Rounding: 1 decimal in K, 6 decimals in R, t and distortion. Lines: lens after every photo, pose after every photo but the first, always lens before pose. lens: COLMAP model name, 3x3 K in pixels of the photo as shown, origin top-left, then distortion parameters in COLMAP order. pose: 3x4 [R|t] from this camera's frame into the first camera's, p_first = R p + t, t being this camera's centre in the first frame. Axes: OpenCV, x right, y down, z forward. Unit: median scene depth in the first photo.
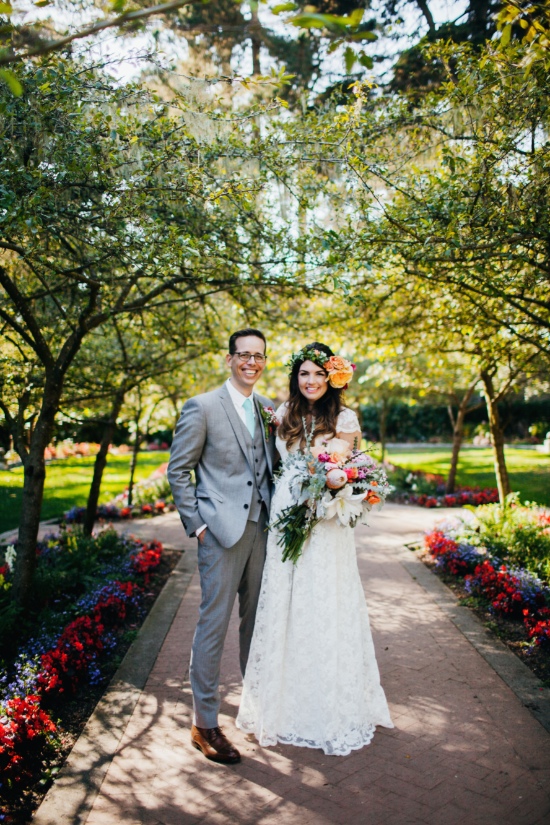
lens RADIAL K [[795.9, 0, 275.0], [0, 795.9, 412.5], [0, 0, 1]] dist [-0.006270, -0.005706]
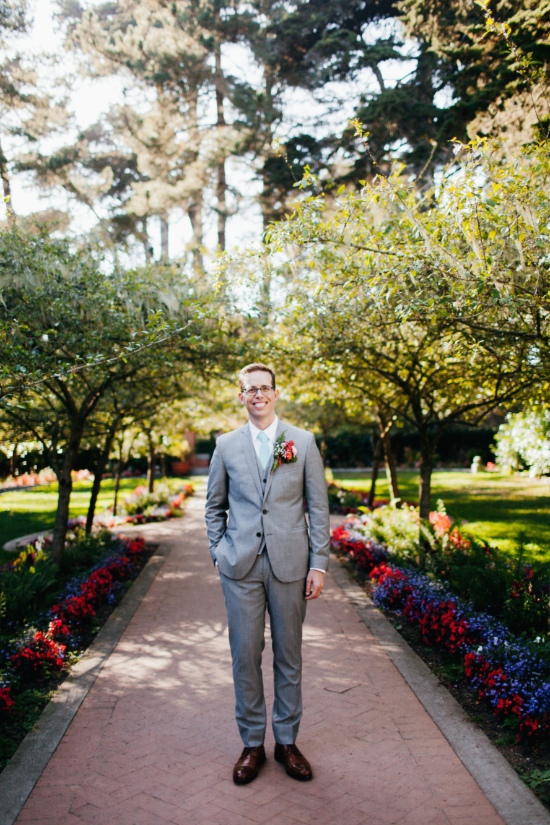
lens RADIAL K [[817.6, 0, 275.0], [0, 817.6, 412.5], [0, 0, 1]] dist [-0.001232, -0.007092]
pose [[0.999336, -0.007216, 0.035714, 0.011246], [0.008427, 0.999390, -0.033881, -0.001115], [-0.035447, 0.034159, 0.998788, -0.132910]]
